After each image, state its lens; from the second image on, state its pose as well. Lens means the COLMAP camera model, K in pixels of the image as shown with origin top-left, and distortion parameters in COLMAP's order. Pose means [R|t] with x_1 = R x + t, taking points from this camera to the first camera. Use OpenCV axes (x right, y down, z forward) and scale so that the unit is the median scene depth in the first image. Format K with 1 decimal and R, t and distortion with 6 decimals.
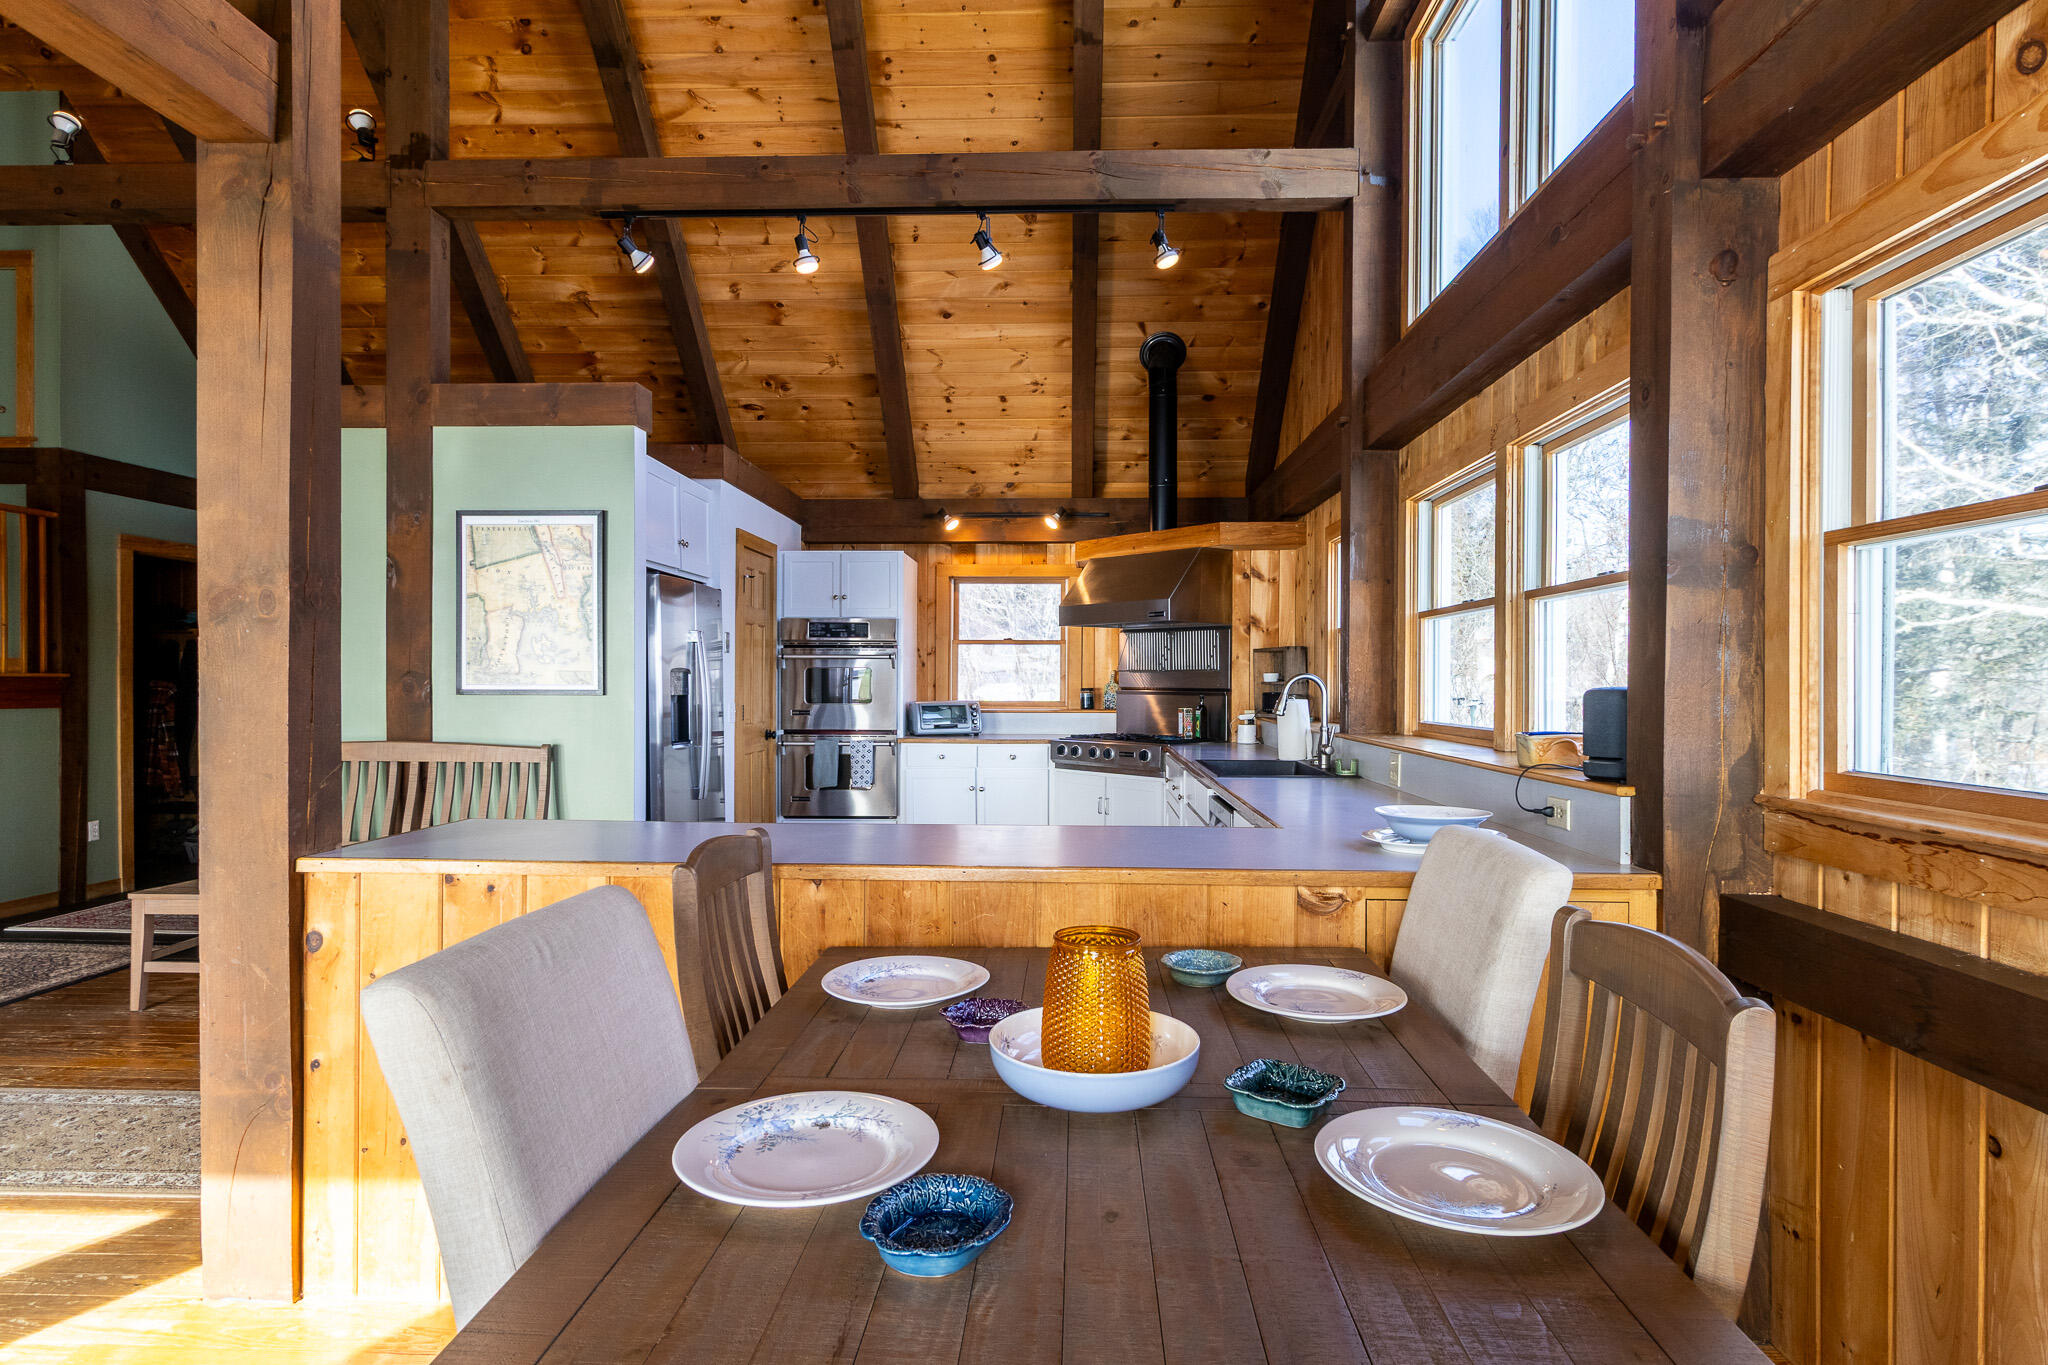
lens RADIAL K [[1068.4, 0, 1025.9], [0, 1068.4, 691.2], [0, 0, 1]] dist [0.006389, -0.002507]
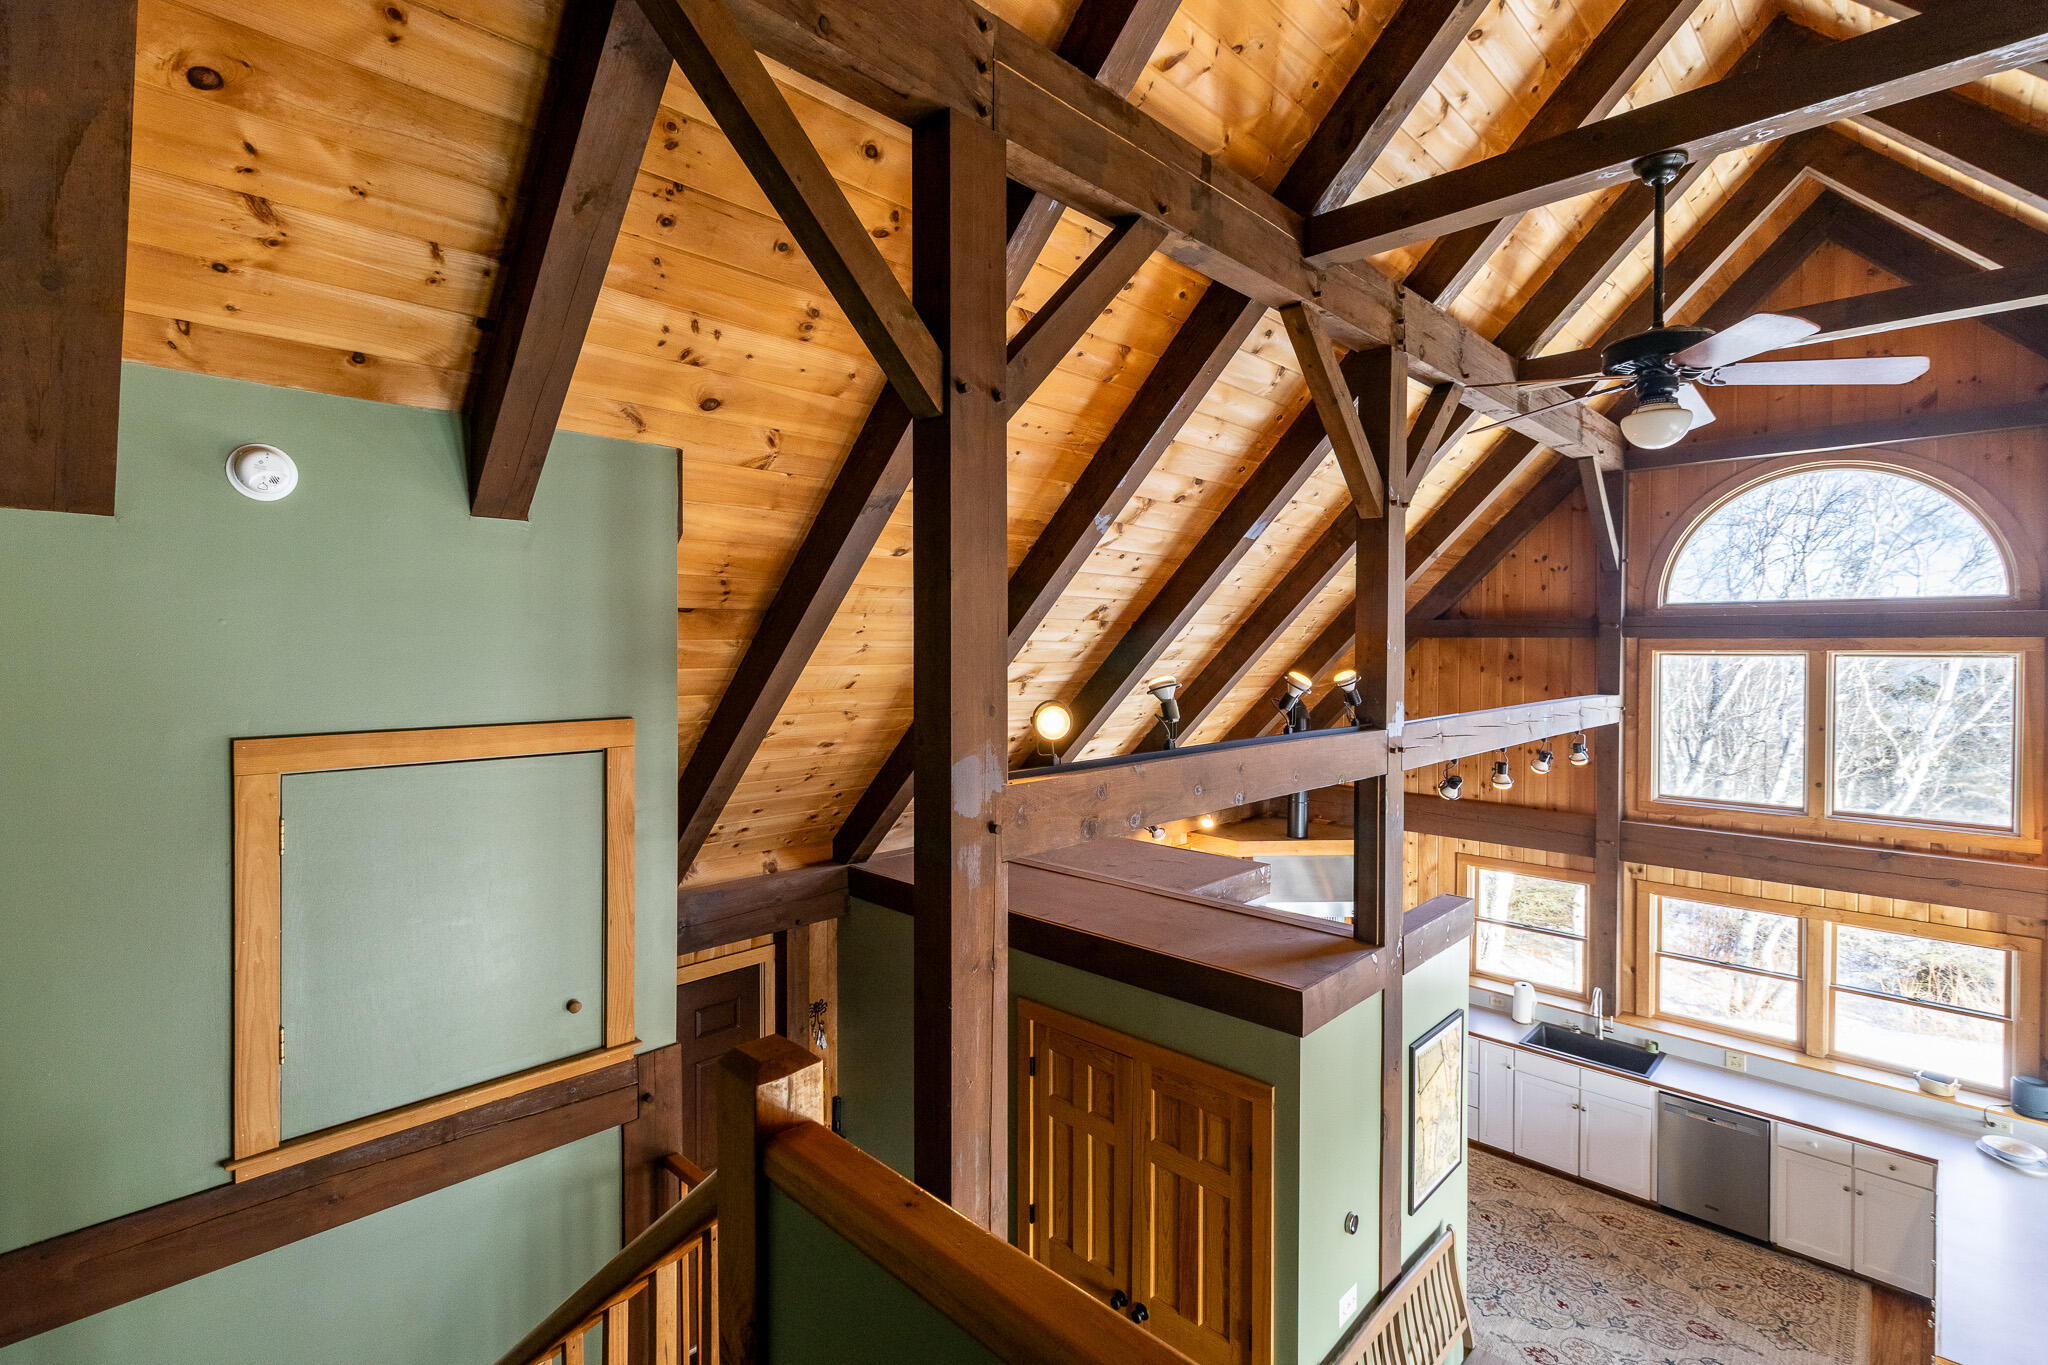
lens RADIAL K [[986.0, 0, 992.6], [0, 986.0, 643.1], [0, 0, 1]] dist [0.002284, 0.001680]
pose [[0.685441, -0.010863, 0.728047, -1.060357], [0.015013, 0.999887, 0.000785, -0.398344], [-0.727974, 0.010393, 0.685526, 0.407021]]
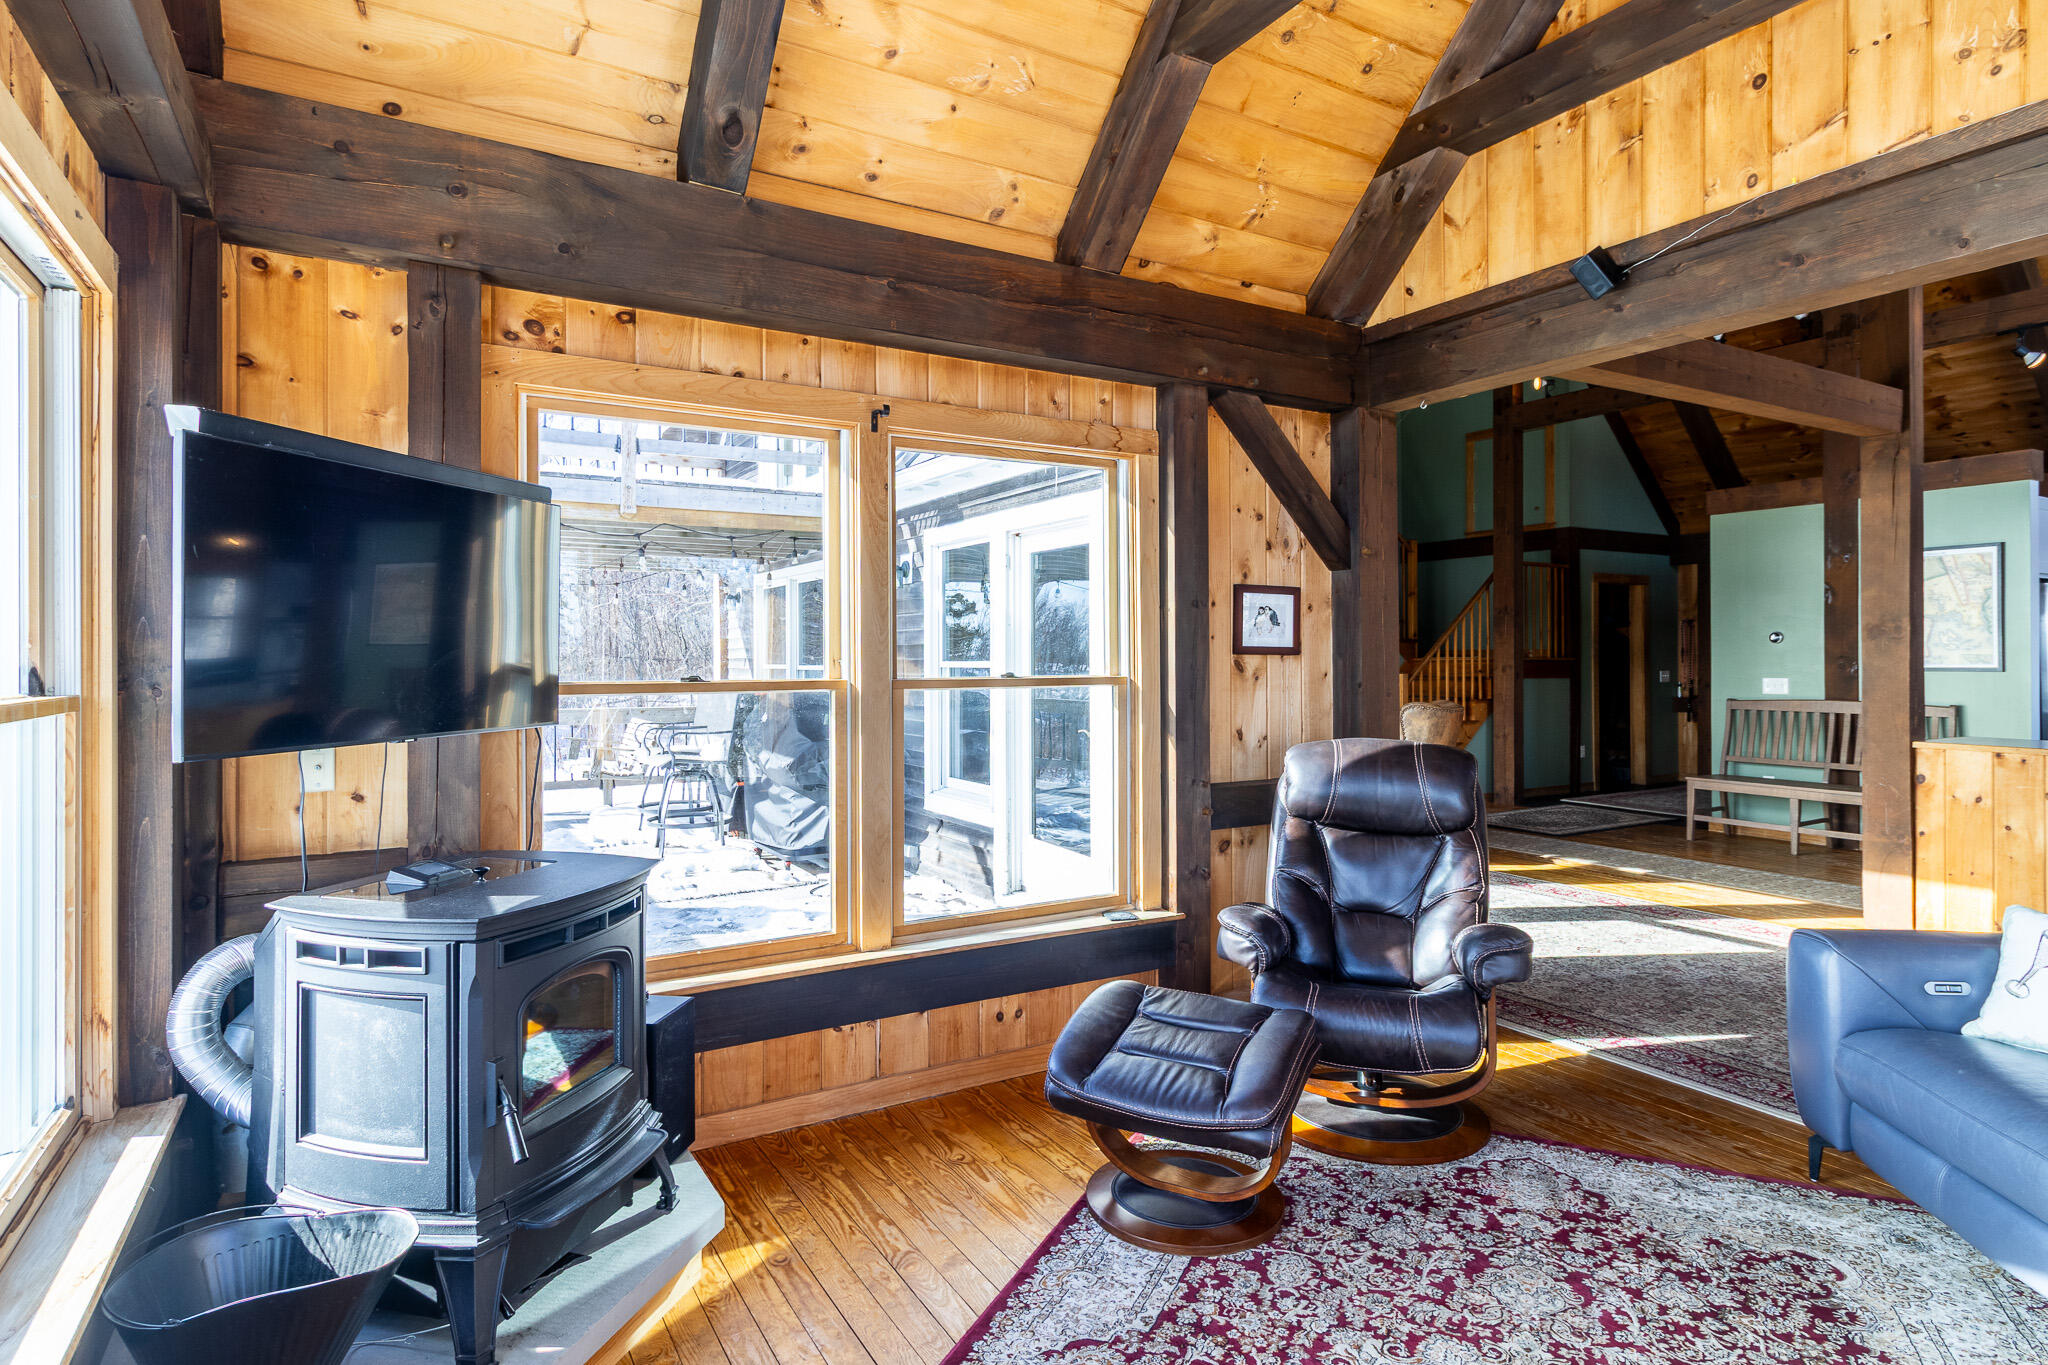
lens RADIAL K [[1068.4, 0, 1017.8], [0, 1068.4, 655.2], [0, 0, 1]] dist [0.006389, -0.002507]
pose [[0.532255, -0.008462, -0.846542, 0.078458], [-0.001942, 0.999935, -0.011216, 0.000445], [0.846582, 0.007614, 0.532204, -0.591640]]
